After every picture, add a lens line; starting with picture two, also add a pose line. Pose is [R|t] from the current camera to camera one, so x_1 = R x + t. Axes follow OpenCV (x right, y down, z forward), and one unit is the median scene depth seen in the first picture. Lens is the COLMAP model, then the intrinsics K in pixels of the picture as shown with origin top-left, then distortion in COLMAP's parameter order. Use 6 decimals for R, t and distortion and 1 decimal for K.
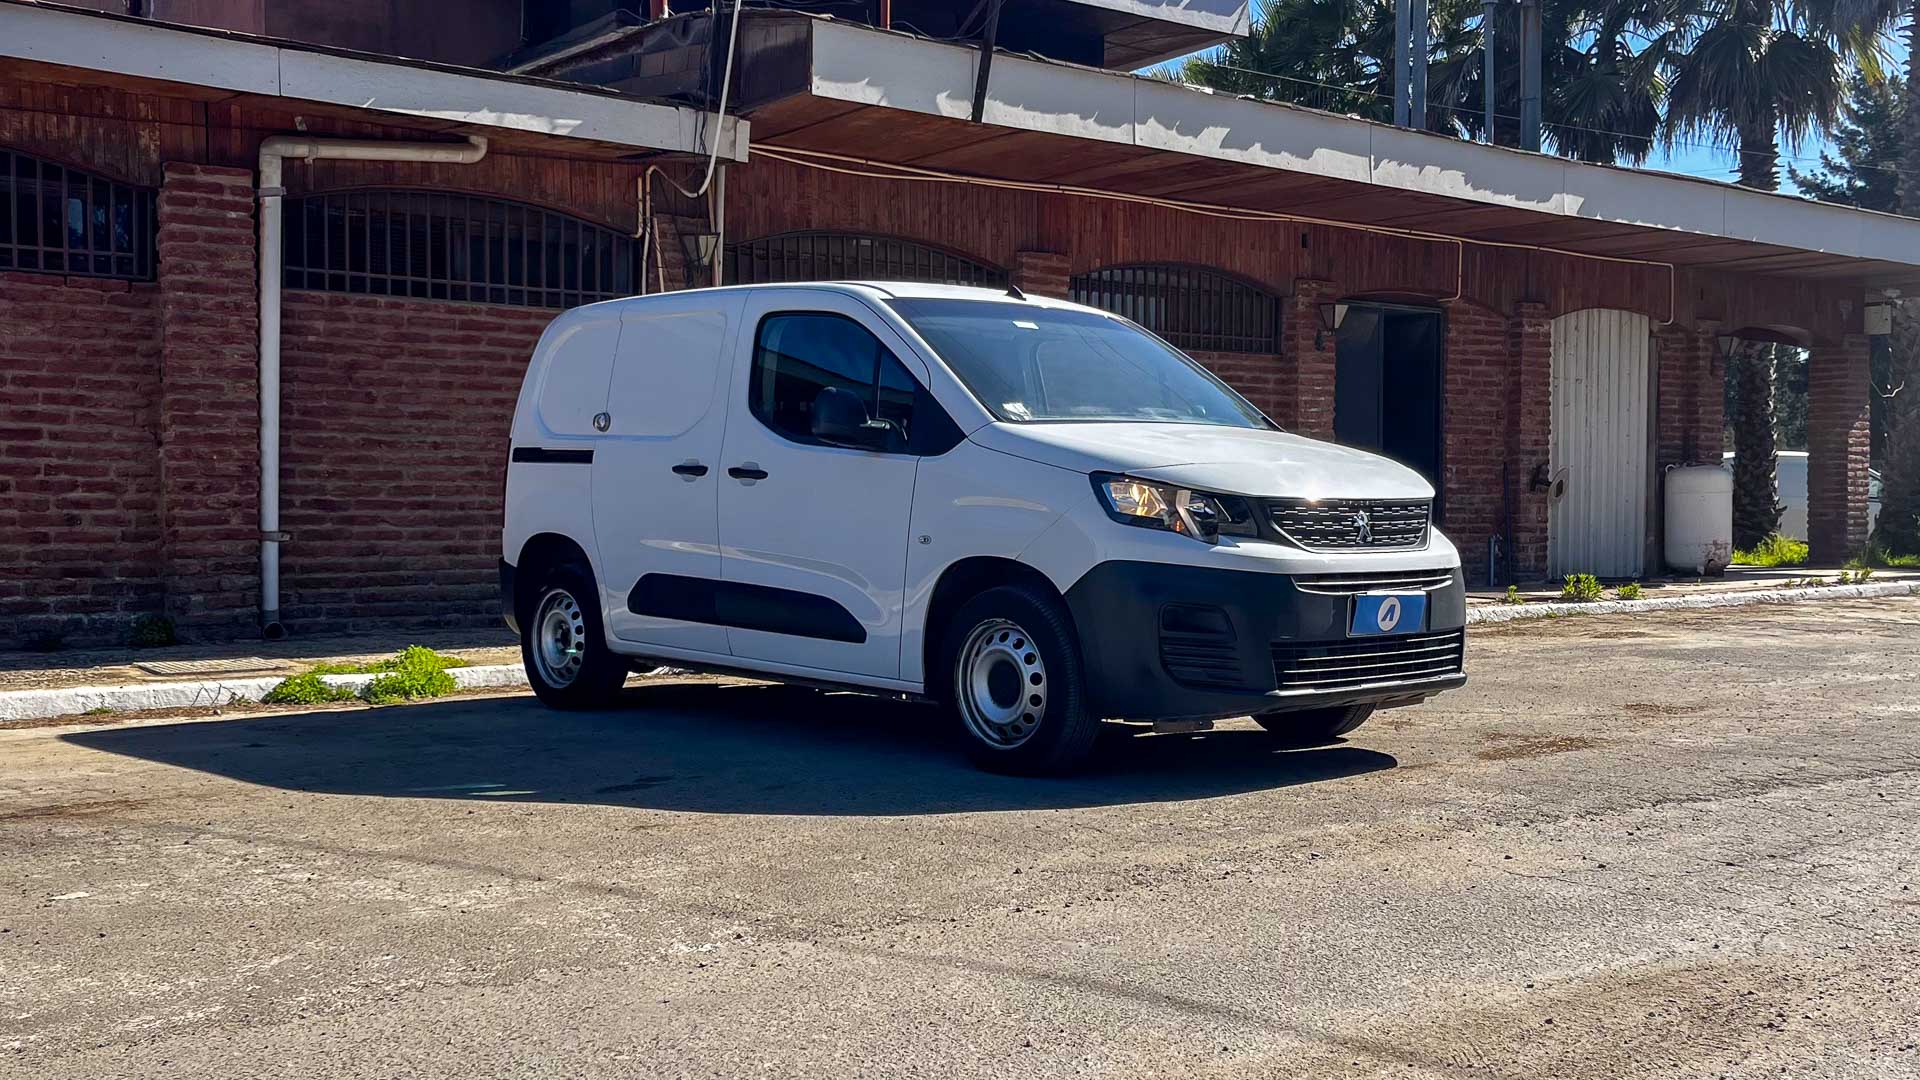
lens RADIAL K [[1899.4, 0, 952.5], [0, 1899.4, 566.9], [0, 0, 1]] dist [0.022462, 0.016469]
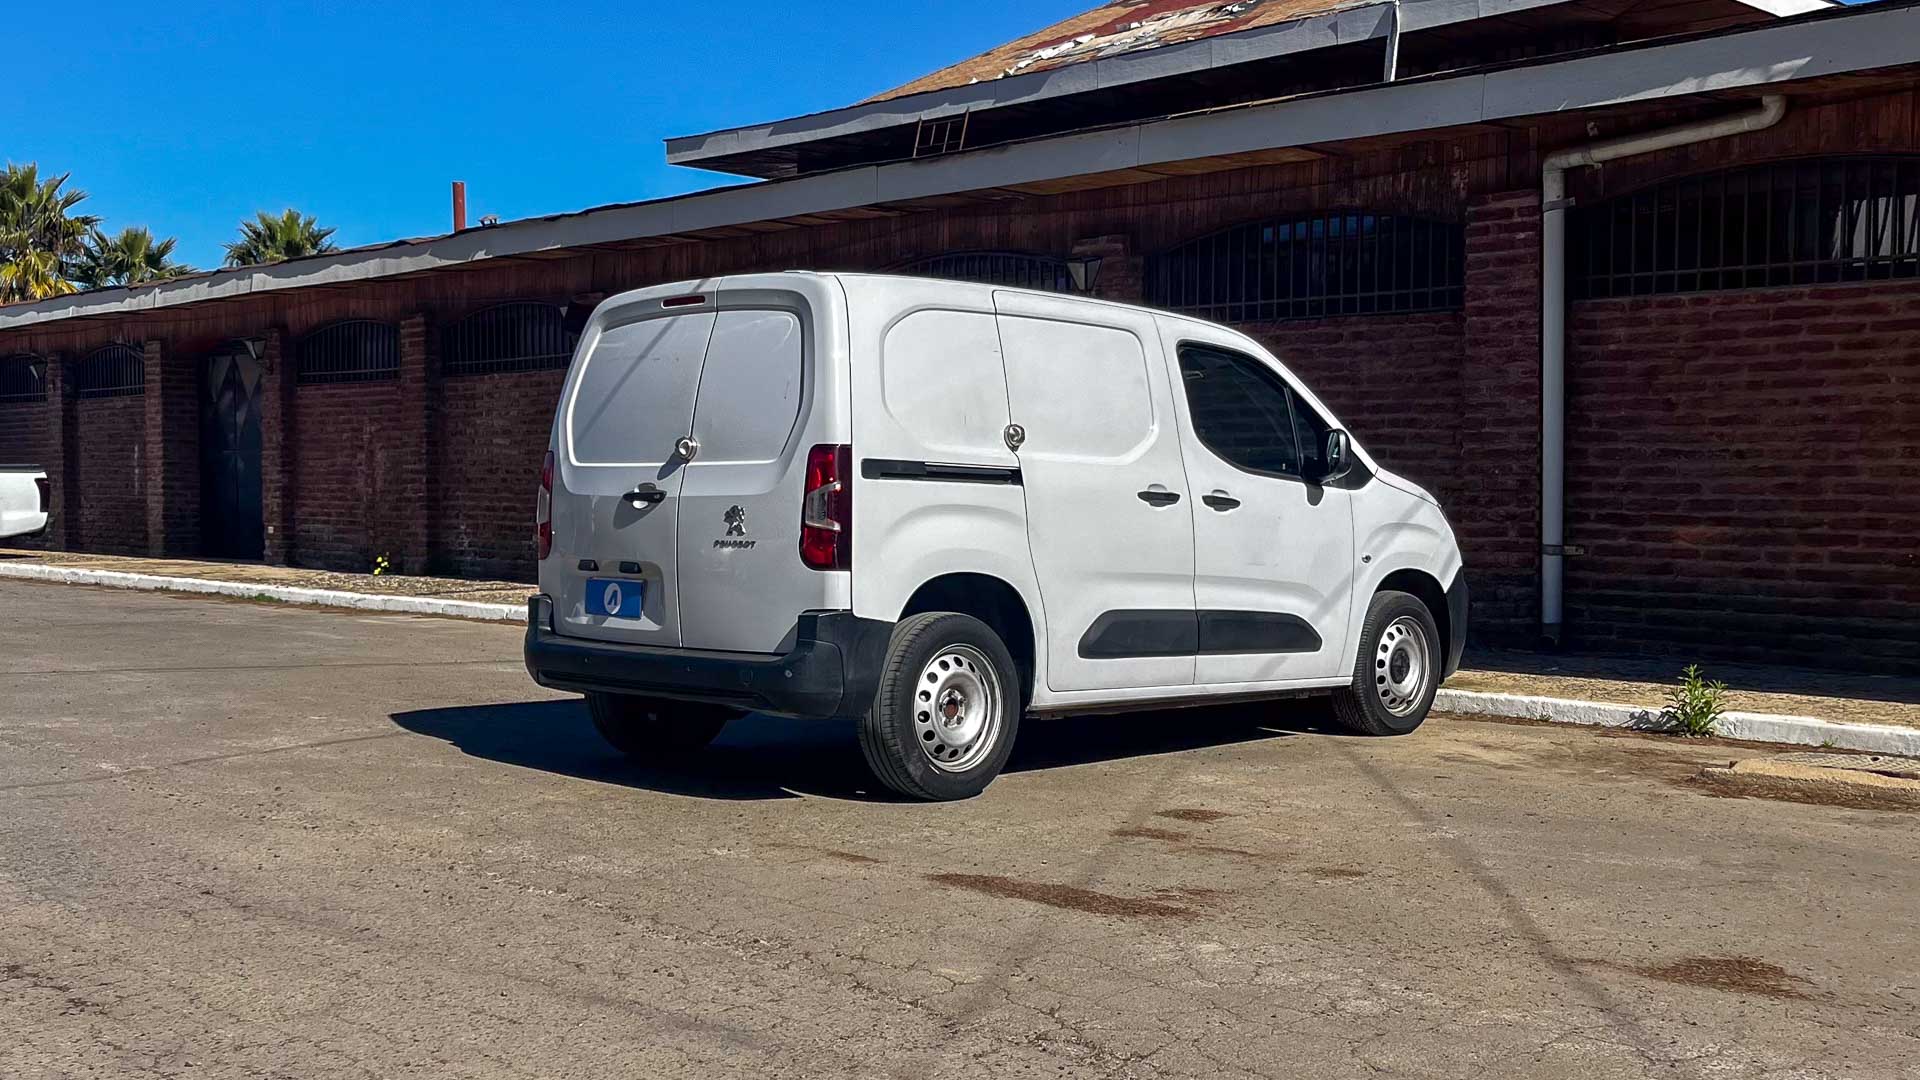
lens RADIAL K [[2063.7, 0, 891.1], [0, 2063.7, 591.6], [0, 0, 1]] dist [0.015400, -0.015754]
pose [[0.090833, 0.054858, -0.994354, 0.665401], [-0.035725, 0.998018, 0.051797, -0.036394], [0.995225, 0.030818, 0.092613, 0.529960]]
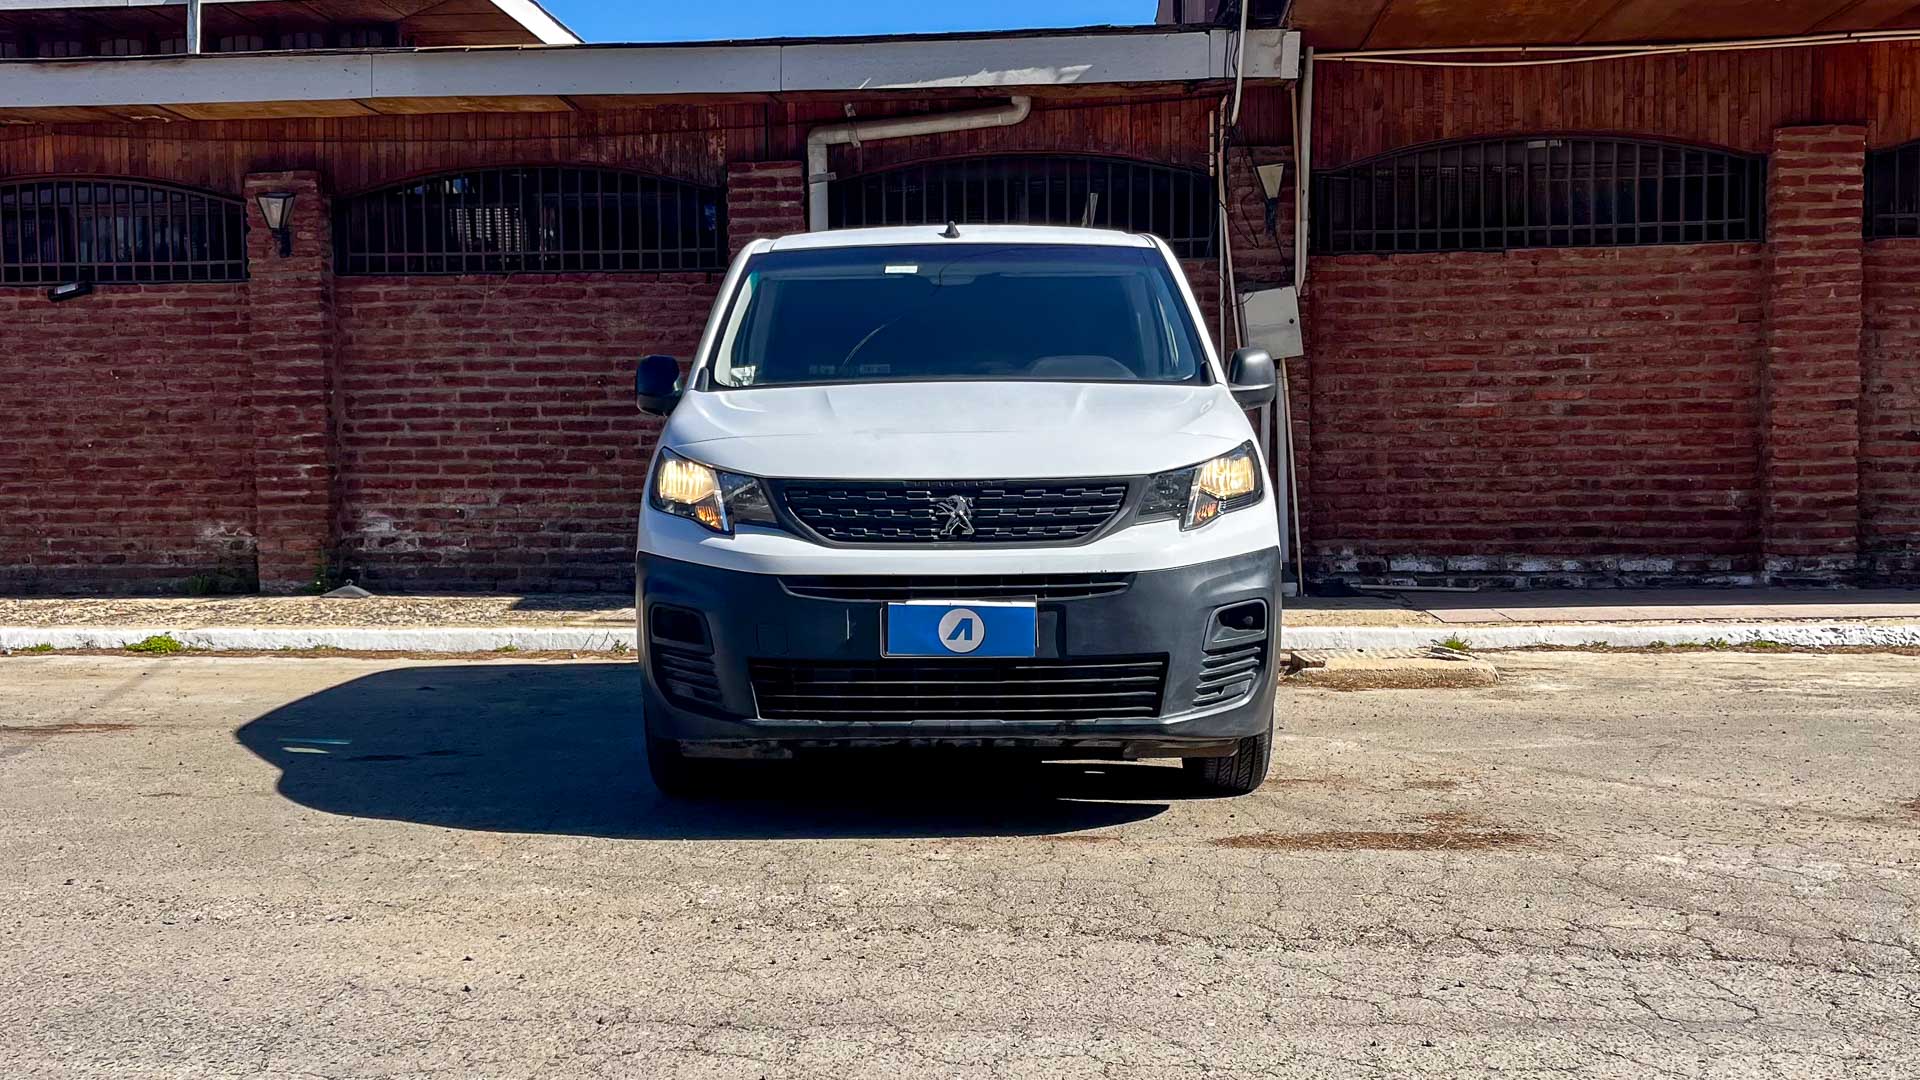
lens RADIAL K [[1902.1, 0, 907.4], [0, 1902.1, 534.7], [0, 0, 1]] dist [0.093465, -0.130555]
pose [[0.720837, 0.022177, -0.692749, 0.409892], [-0.012146, 0.999739, 0.019367, -0.015641], [0.692998, -0.005546, 0.720918, 0.241245]]
